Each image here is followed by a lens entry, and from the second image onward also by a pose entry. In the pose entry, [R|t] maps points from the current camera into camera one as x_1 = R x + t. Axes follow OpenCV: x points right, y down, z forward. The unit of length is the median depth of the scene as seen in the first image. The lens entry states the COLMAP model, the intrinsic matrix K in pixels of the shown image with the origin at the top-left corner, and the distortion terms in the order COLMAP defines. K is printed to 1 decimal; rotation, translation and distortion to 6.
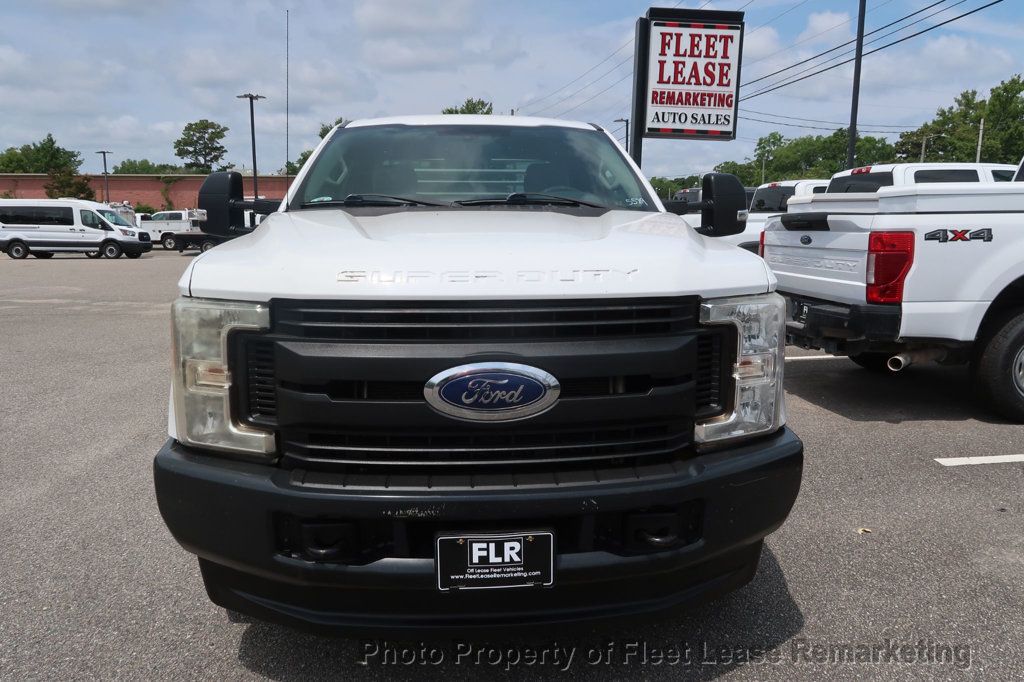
lens RADIAL K [[715.9, 0, 513.8], [0, 715.9, 338.4], [0, 0, 1]] dist [-0.025329, 0.016740]
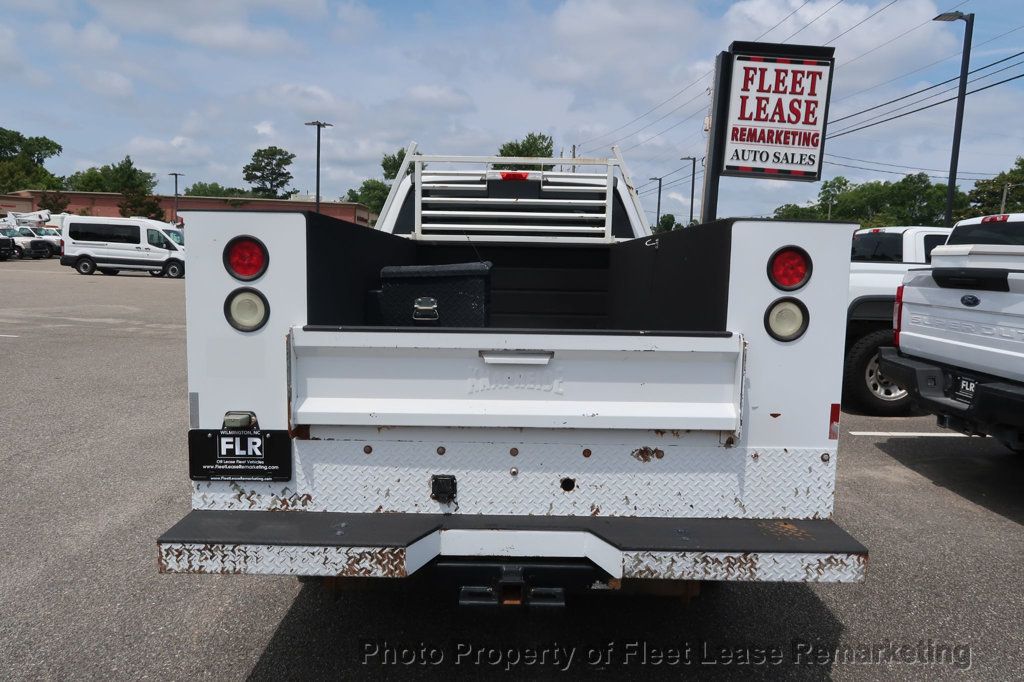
lens RADIAL K [[715.9, 0, 511.3], [0, 715.9, 338.8], [0, 0, 1]] dist [-0.025329, 0.016740]
pose [[0.996210, 0.047805, -0.072667, -0.016574], [-0.051066, 0.997738, -0.043706, -0.010082], [0.070414, 0.047251, 0.996398, 0.048333]]
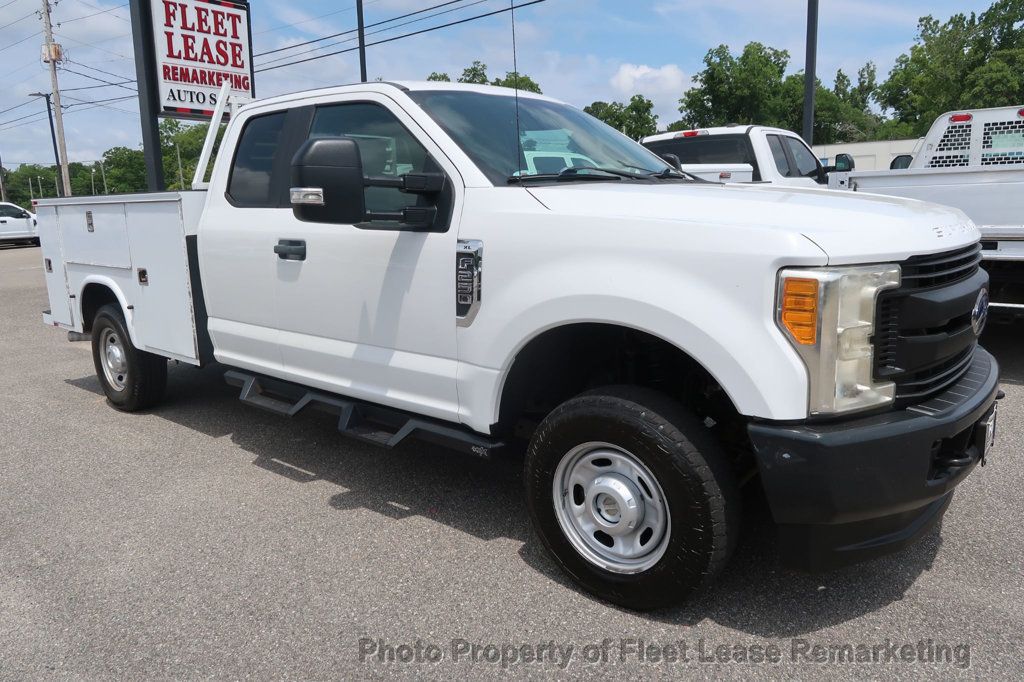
lens RADIAL K [[715.9, 0, 508.6], [0, 715.9, 338.4], [0, 0, 1]] dist [-0.025329, 0.016740]
pose [[0.707963, -0.157239, 0.688524, -0.168022], [0.145687, 0.986447, 0.075476, -0.011284], [-0.691060, 0.046875, 0.721276, 0.069024]]
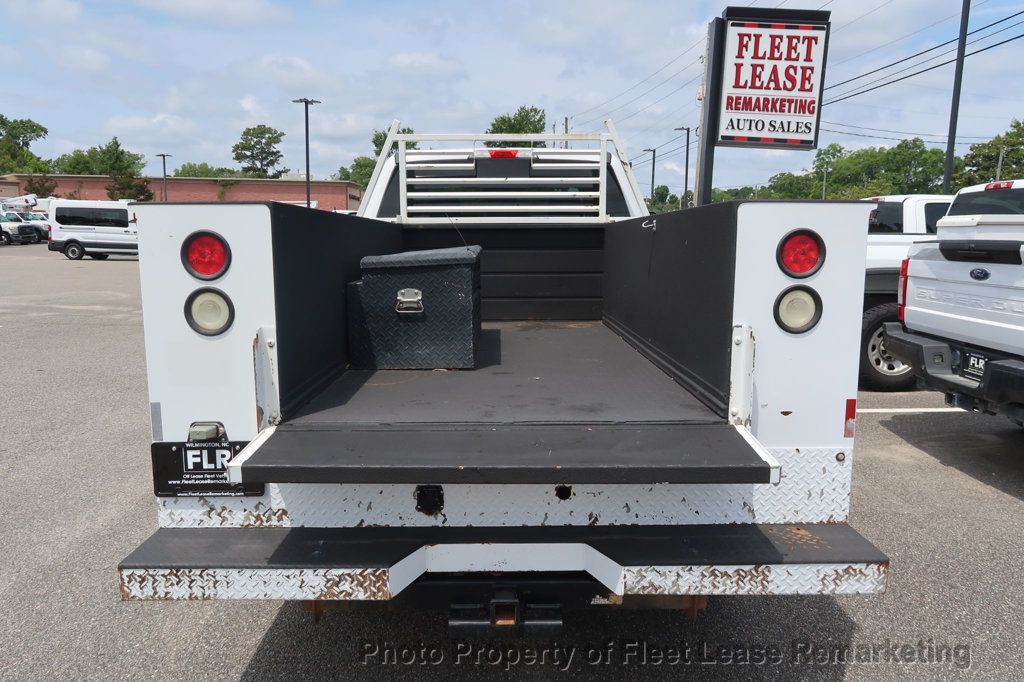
lens RADIAL K [[715.9, 0, 510.9], [0, 715.9, 338.2], [0, 0, 1]] dist [-0.025329, 0.016740]
pose [[0.997369, 0.028374, -0.066709, -0.016063], [-0.029090, 0.999529, -0.009785, -0.014197], [0.066400, 0.011700, 0.997725, 0.058321]]
